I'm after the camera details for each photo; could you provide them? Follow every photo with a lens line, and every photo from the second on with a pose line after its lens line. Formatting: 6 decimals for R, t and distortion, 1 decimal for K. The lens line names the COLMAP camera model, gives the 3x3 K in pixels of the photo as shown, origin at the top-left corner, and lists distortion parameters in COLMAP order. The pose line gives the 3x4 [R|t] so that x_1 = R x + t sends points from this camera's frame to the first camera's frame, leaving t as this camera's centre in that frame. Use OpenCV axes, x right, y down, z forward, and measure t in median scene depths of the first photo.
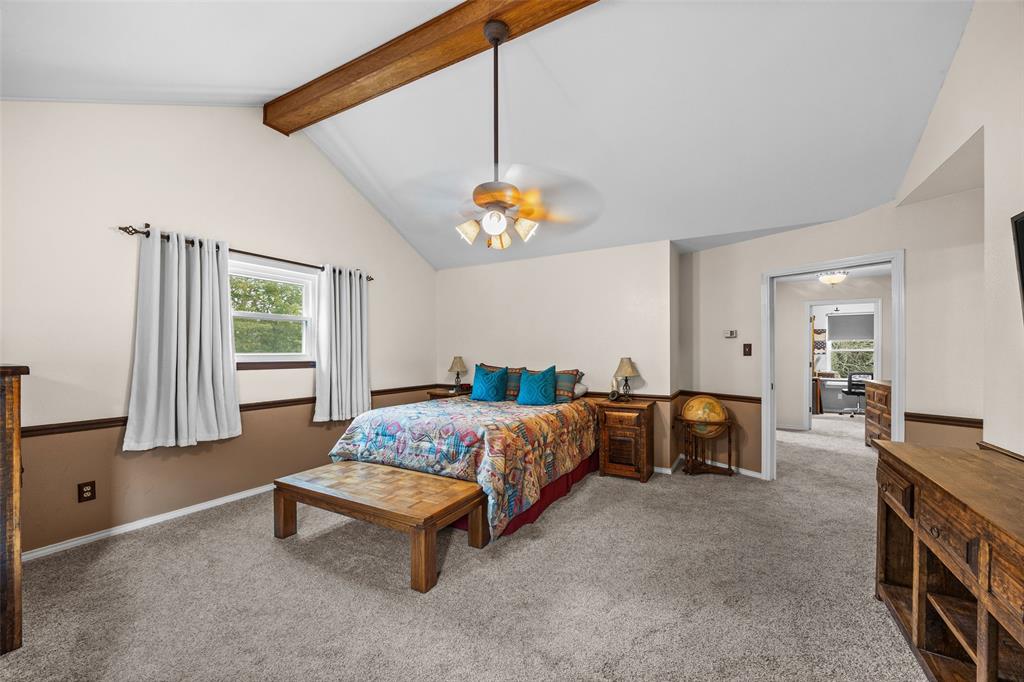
lens RADIAL K [[390.4, 0, 520.7], [0, 390.4, 343.7], [0, 0, 1]] dist [-0.000060, 0.000139]
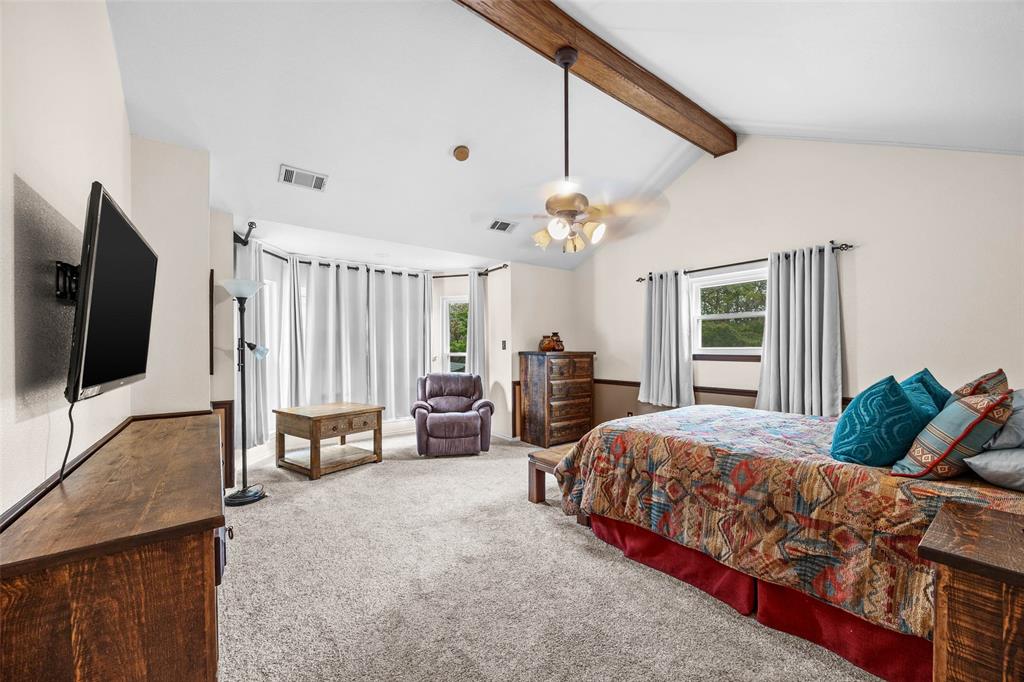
lens RADIAL K [[390.4, 0, 520.7], [0, 390.4, 343.7], [0, 0, 1]] dist [-0.000060, 0.000139]
pose [[-0.380381, -0.011747, -0.924755, 0.780804], [0.021594, 0.999534, -0.021579, 0.029960], [0.924578, -0.028177, -0.379950, 1.013380]]
